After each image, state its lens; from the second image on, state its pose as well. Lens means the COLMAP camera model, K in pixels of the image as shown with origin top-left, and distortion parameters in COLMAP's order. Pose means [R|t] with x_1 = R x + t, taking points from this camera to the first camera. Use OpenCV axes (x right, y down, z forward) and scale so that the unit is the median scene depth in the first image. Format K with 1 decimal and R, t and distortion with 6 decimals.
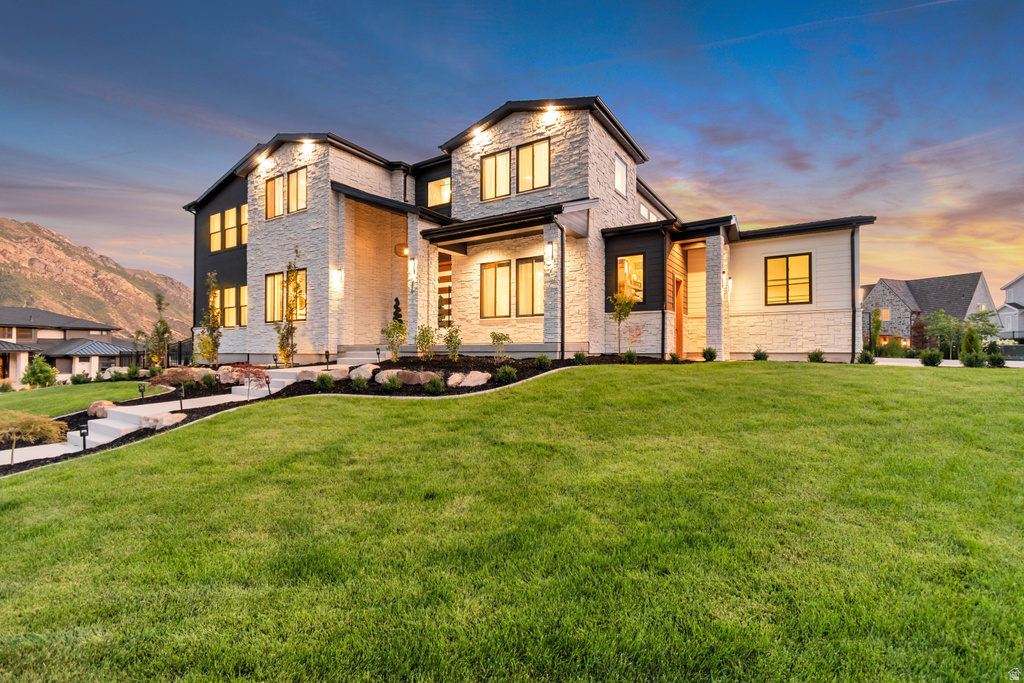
lens RADIAL K [[457.1, 0, 512.0], [0, 457.1, 341.5], [0, 0, 1]] dist [0.000031, -0.000082]
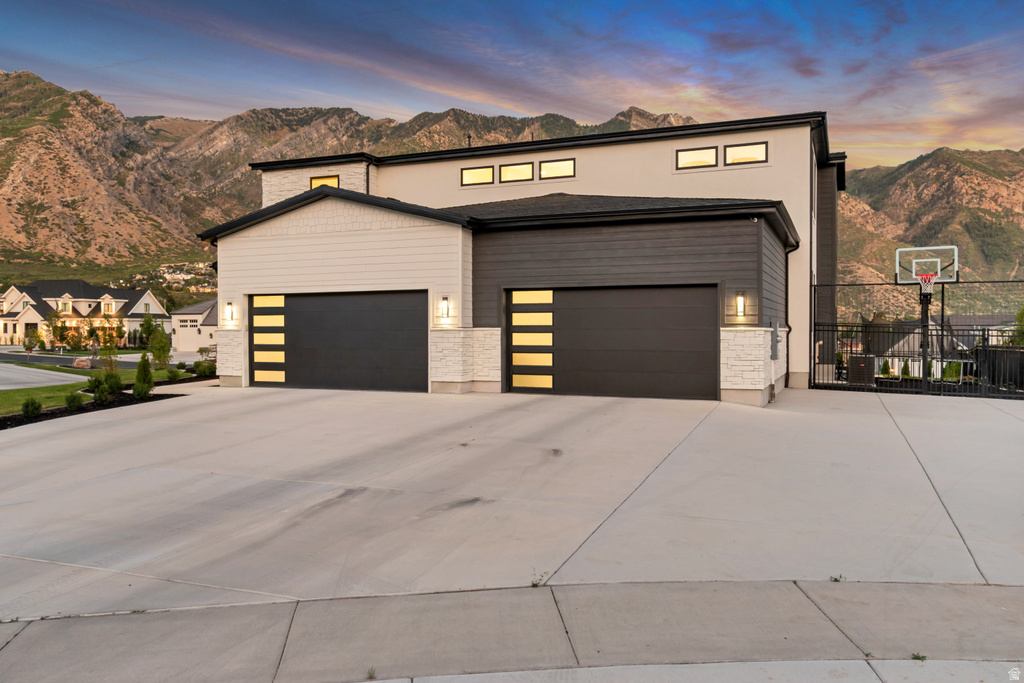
lens RADIAL K [[775.4, 0, 522.3], [0, 775.4, 335.0], [0, 0, 1]] dist [0.005913, 0.002820]
pose [[0.186816, 0.009153, -0.982352, 2.057738], [0.017650, 0.999764, 0.012672, -0.057182], [0.982236, -0.019706, 0.186611, 1.064386]]
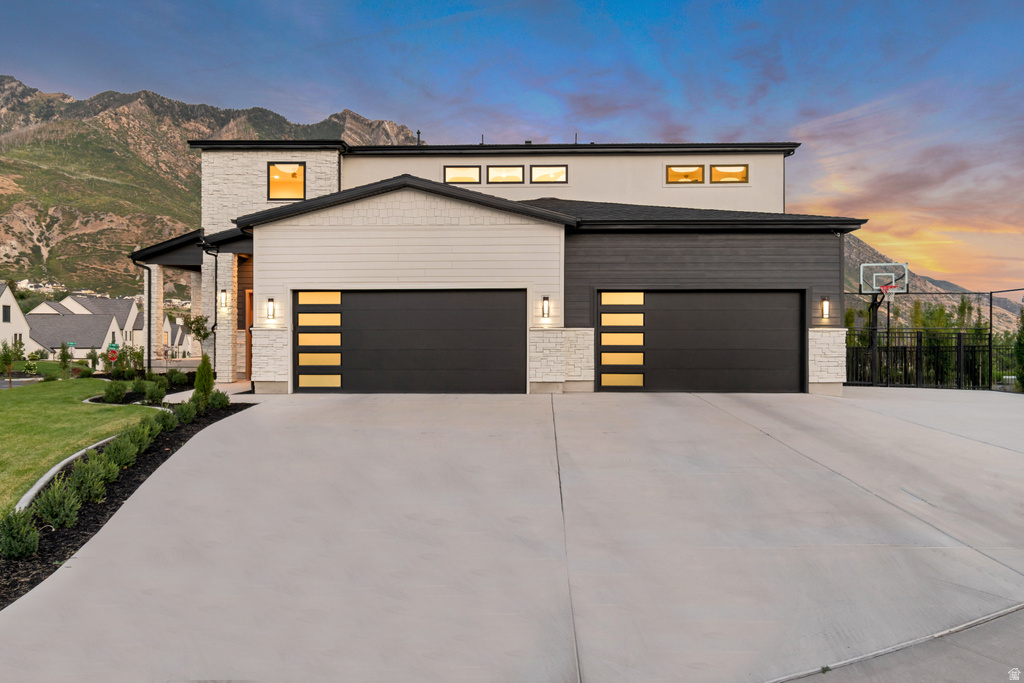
lens RADIAL K [[775.4, 0, 522.3], [0, 775.4, 335.0], [0, 0, 1]] dist [0.005913, 0.002820]
pose [[0.522761, 0.002461, -0.852476, 1.866189], [0.012939, 0.999858, 0.010820, -0.057439], [0.852381, -0.016686, 0.522654, 0.551519]]
